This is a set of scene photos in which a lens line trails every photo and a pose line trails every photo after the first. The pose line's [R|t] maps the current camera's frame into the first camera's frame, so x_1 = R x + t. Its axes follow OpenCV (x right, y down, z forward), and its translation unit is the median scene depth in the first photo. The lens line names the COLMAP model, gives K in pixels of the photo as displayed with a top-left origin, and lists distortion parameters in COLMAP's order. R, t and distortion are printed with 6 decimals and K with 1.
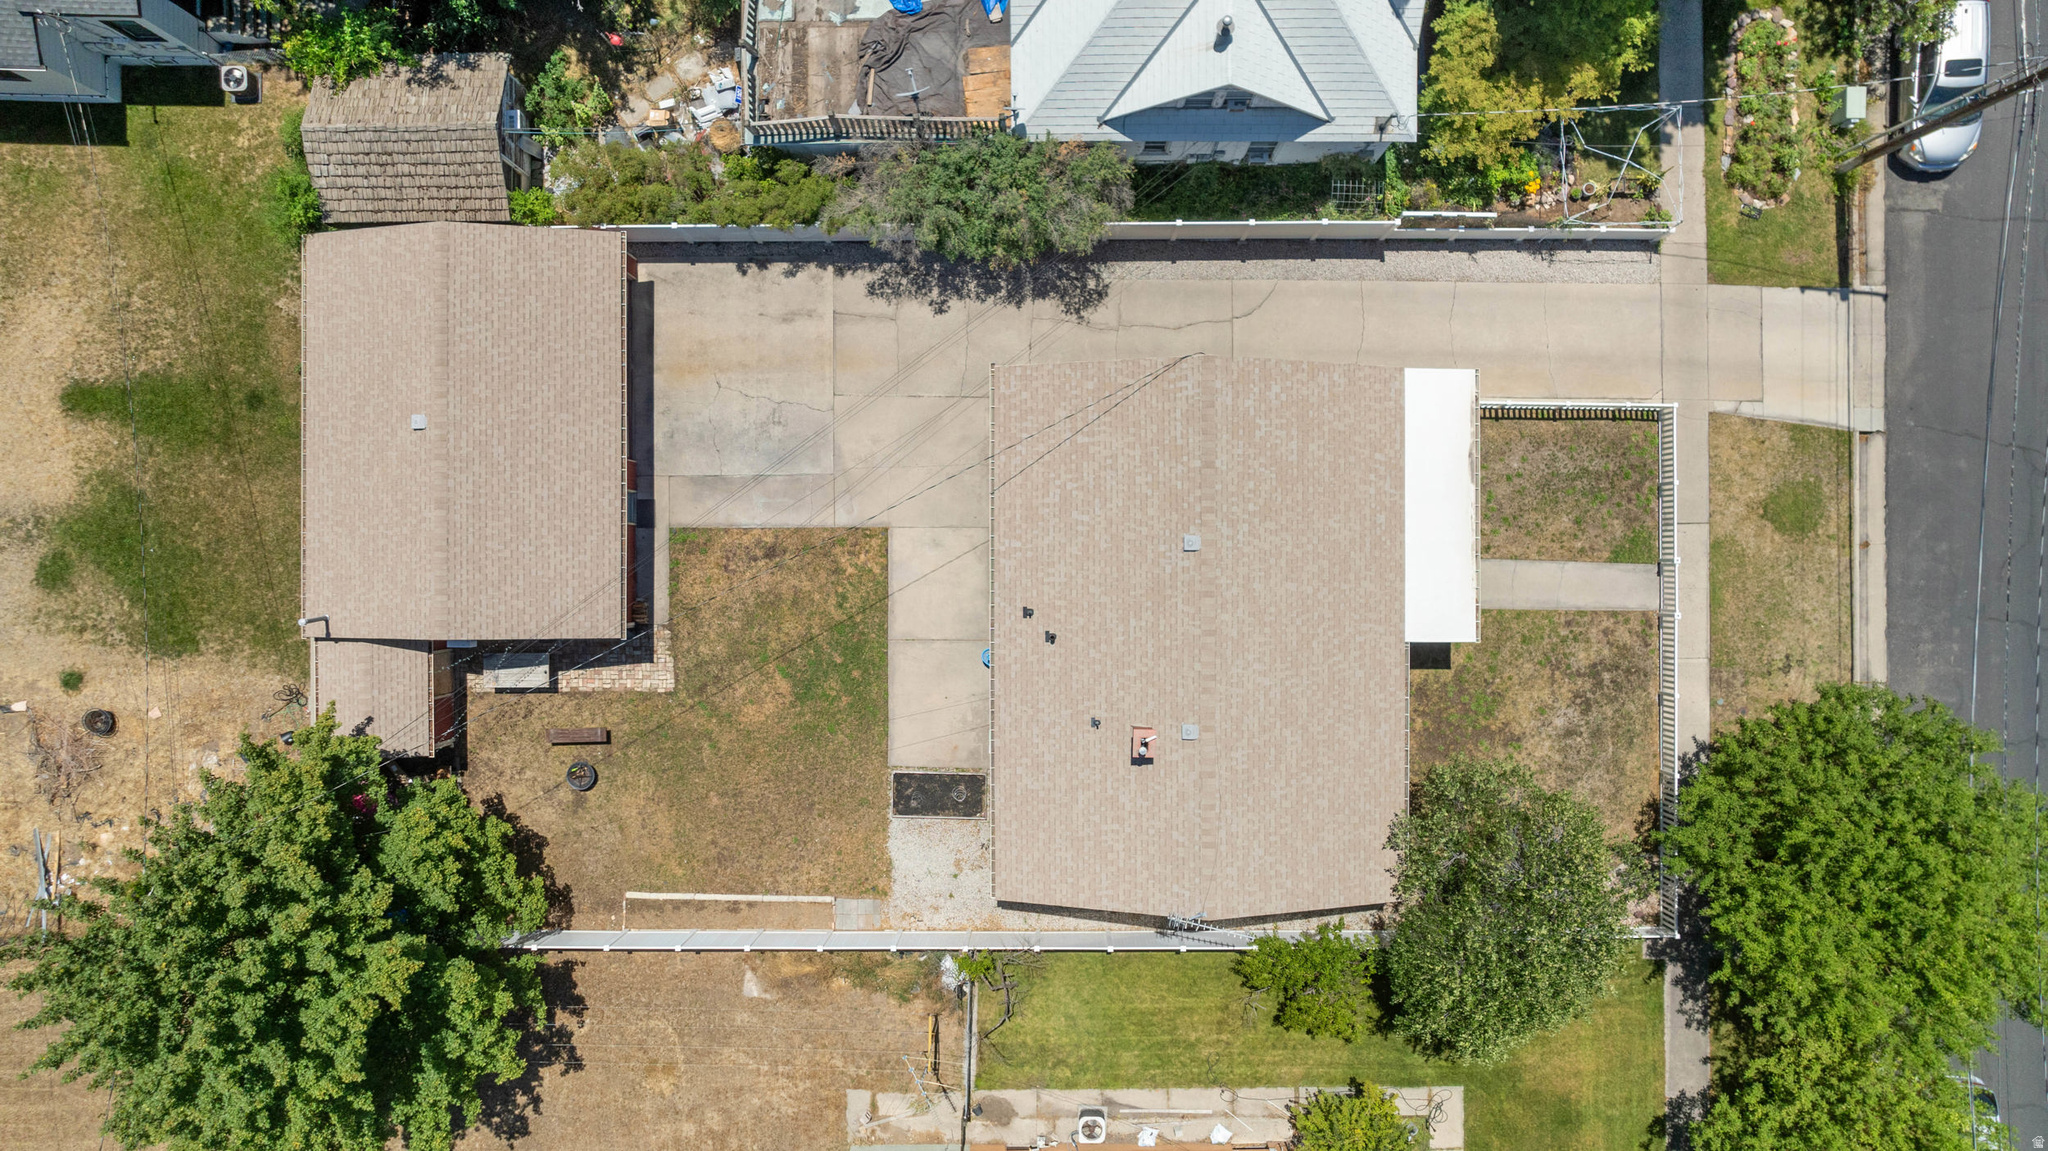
lens RADIAL K [[1412.1, 0, 1021.3], [0, 1412.1, 534.4], [0, 0, 1]] dist [-0.042191, -0.001175]
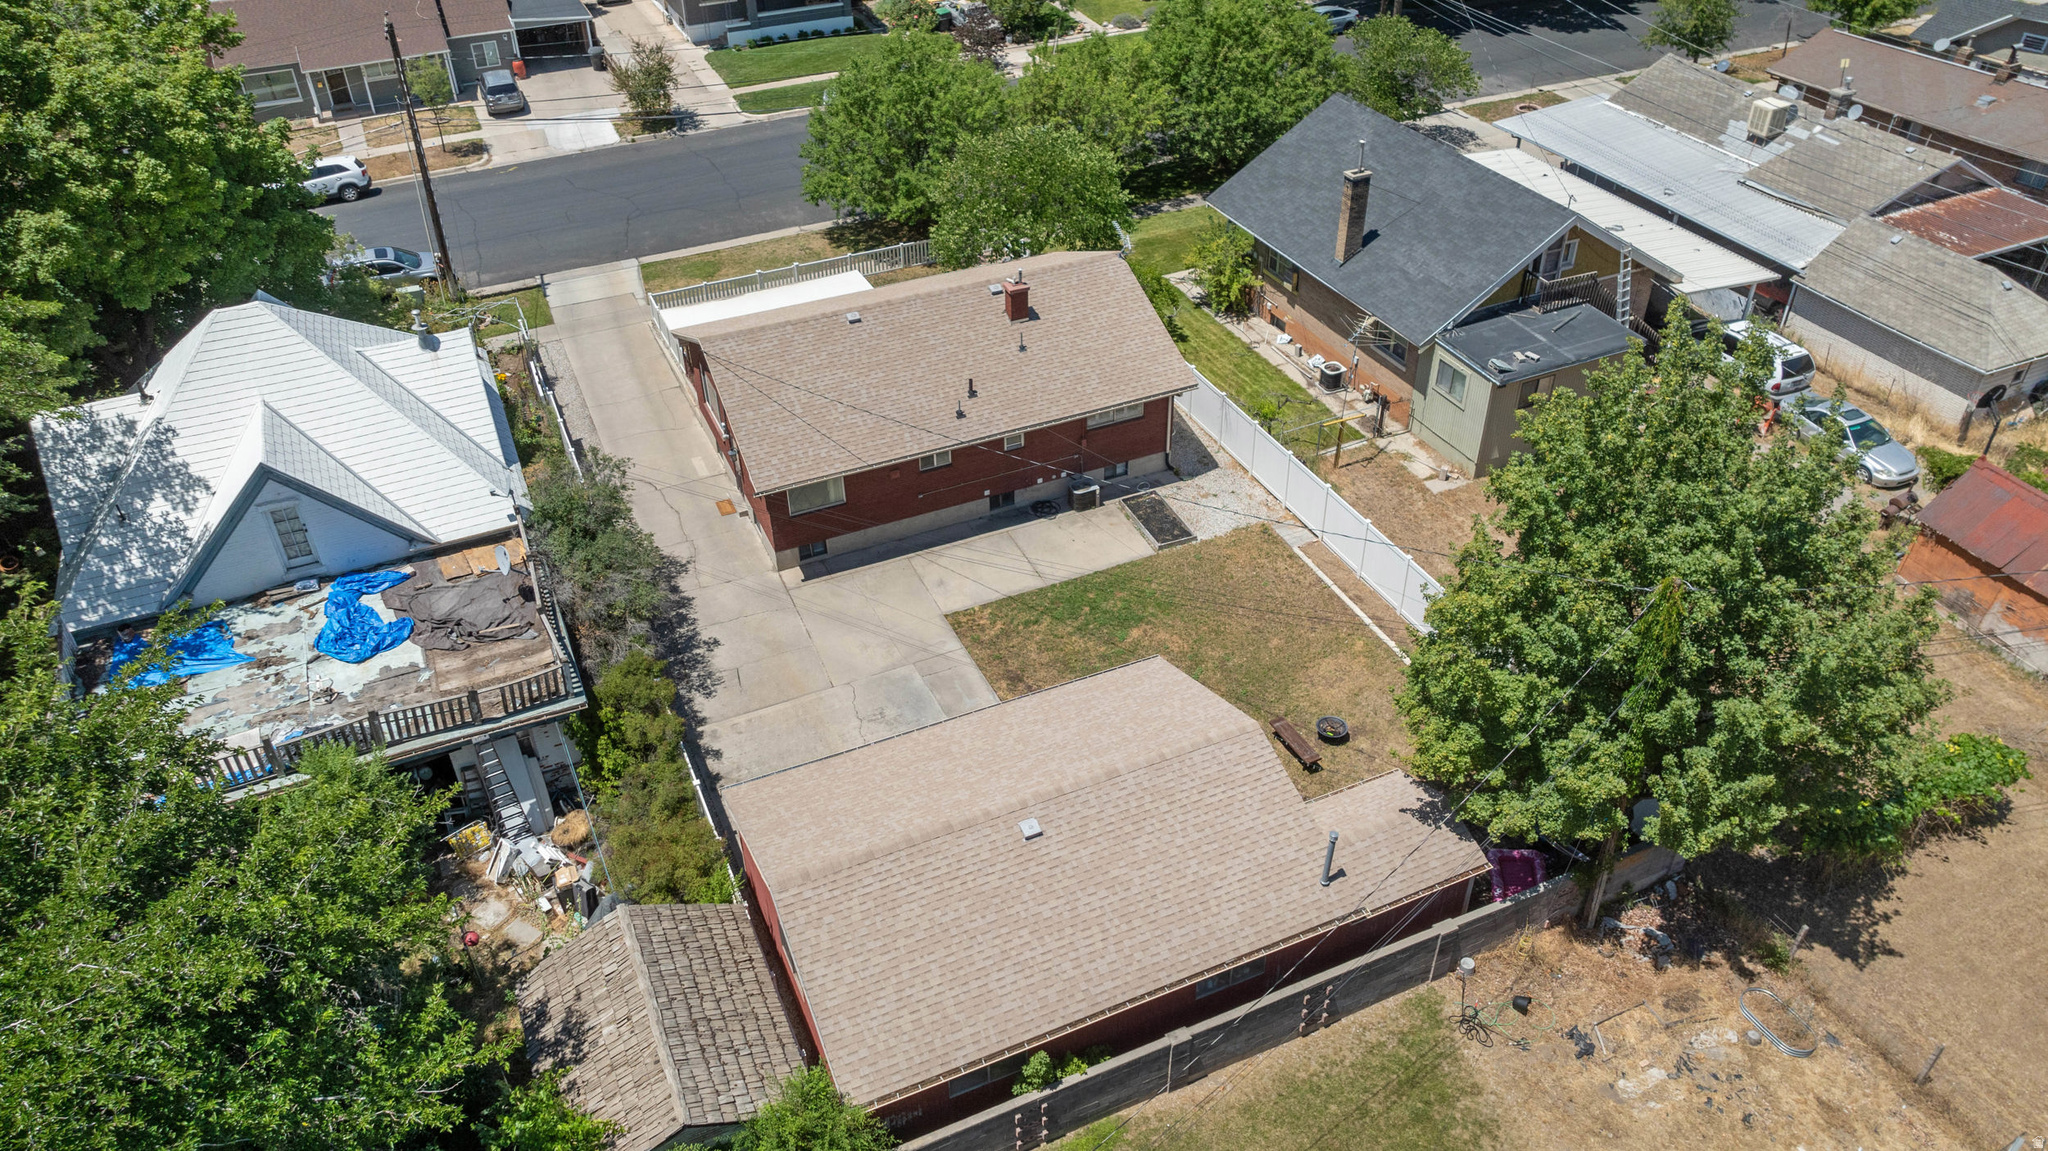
lens RADIAL K [[1420.9, 0, 1020.3], [0, 1420.9, 586.5], [0, 0, 1]] dist [-0.143503, 0.125382]
pose [[-0.414437, -0.529383, 0.740267, -0.841027], [0.910068, -0.237226, 0.339853, -0.289188], [-0.004302, 0.814541, 0.580090, 0.414812]]
